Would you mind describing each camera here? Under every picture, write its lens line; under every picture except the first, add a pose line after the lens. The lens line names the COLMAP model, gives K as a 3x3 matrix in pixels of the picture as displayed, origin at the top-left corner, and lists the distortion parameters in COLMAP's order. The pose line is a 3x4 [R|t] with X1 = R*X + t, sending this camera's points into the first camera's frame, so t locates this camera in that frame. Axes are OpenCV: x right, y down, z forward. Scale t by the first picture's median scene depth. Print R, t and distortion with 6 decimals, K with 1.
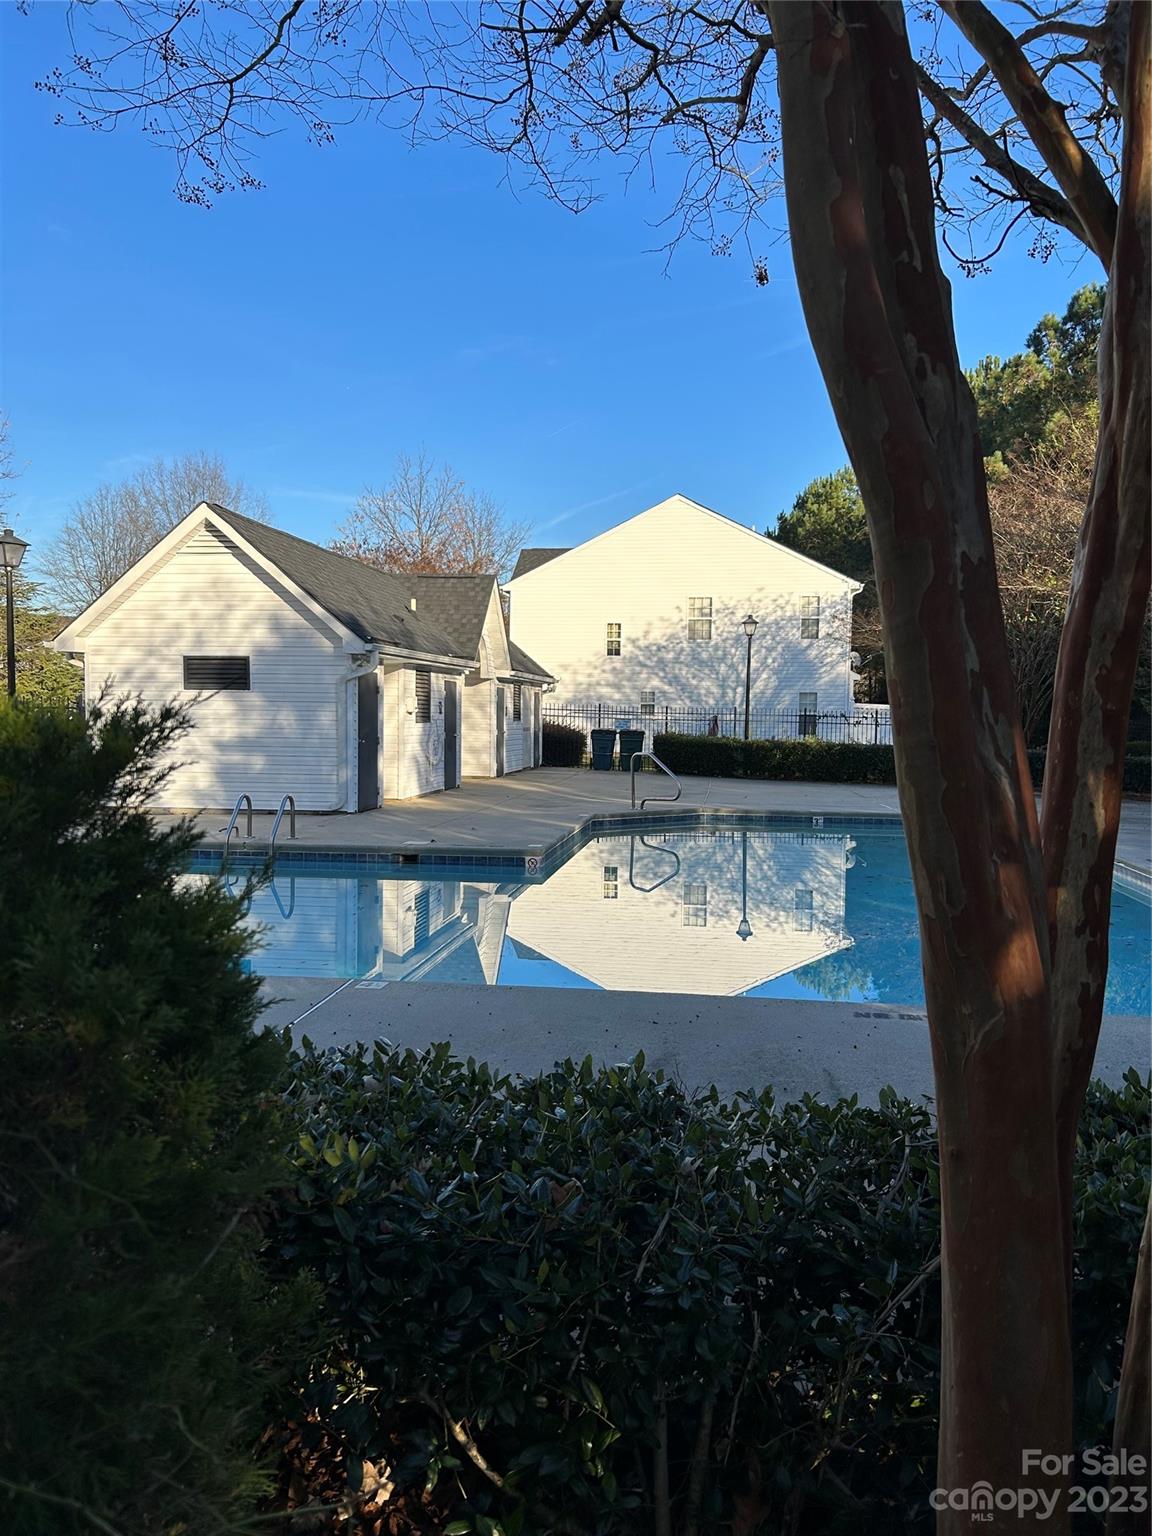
lens RADIAL K [[1147.6, 0, 576.0], [0, 1147.6, 768.0], [0, 0, 1]] dist [0.216358, -0.001965]
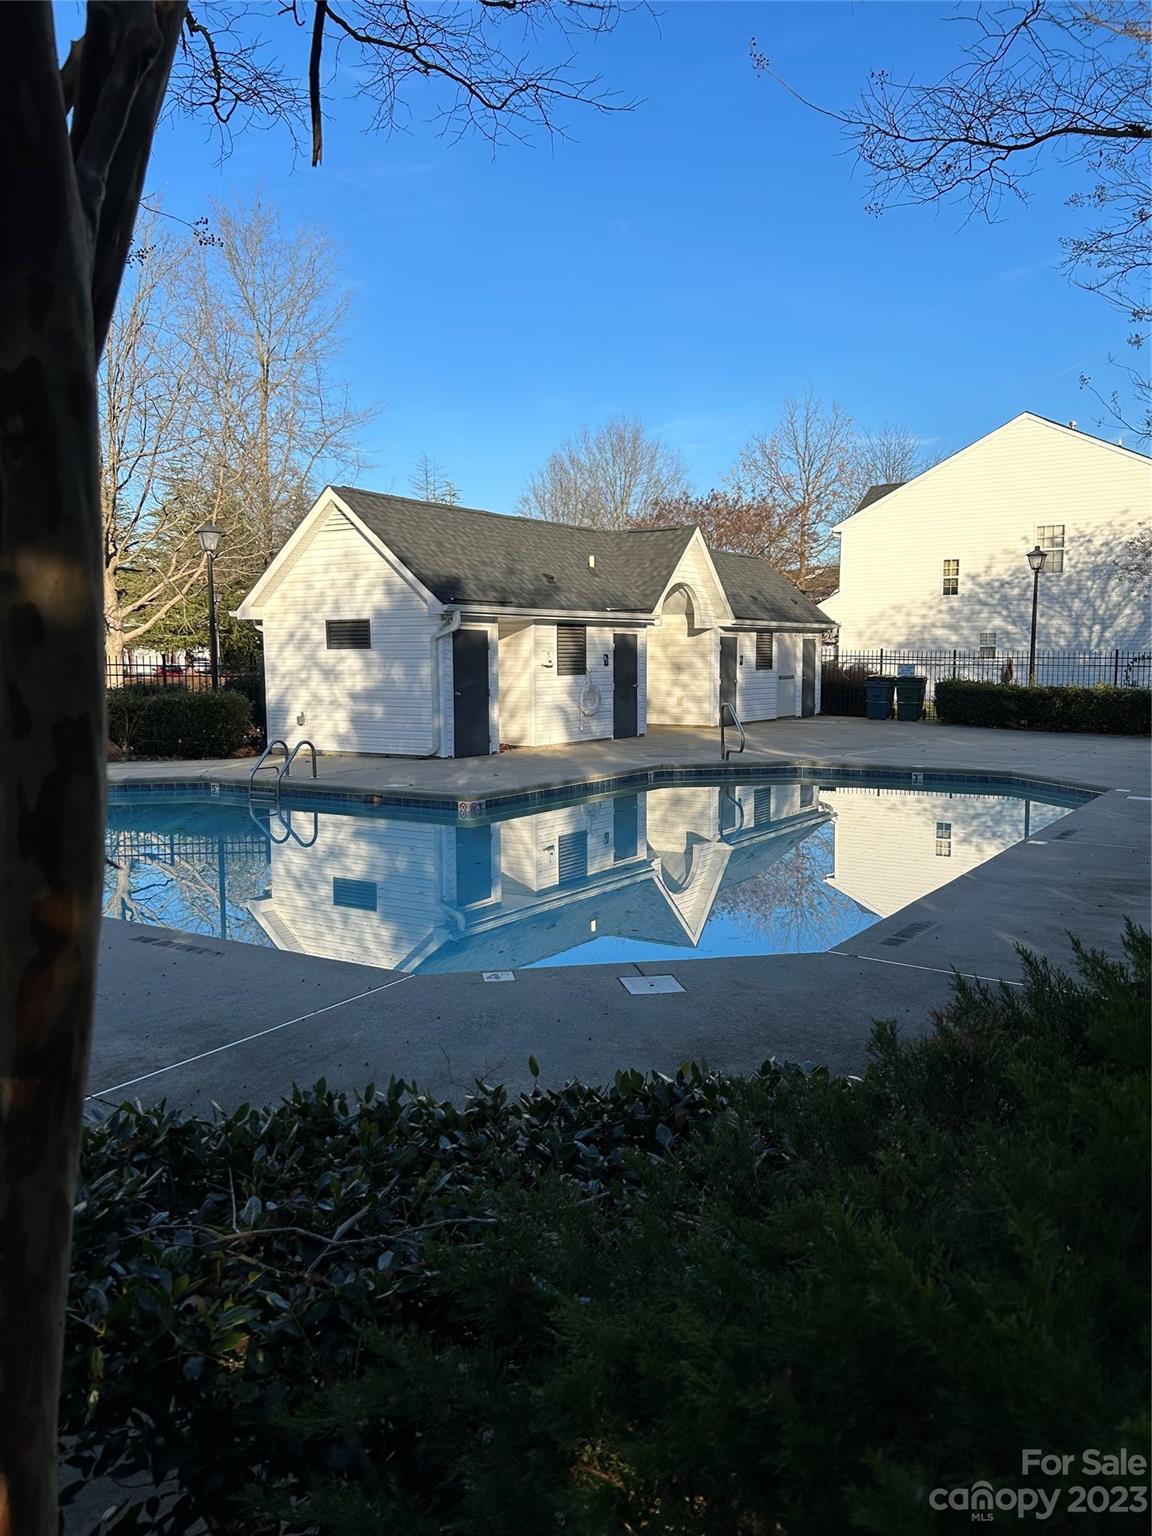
lens RADIAL K [[1167.8, 0, 580.5], [0, 1167.8, 730.3], [0, 0, 1]] dist [0.177179, -0.002214]
pose [[0.926601, 0.012884, -0.375826, 0.203127], [-0.007294, 0.999841, 0.016293, -0.003899], [0.375976, -0.012355, 0.926547, 0.006459]]
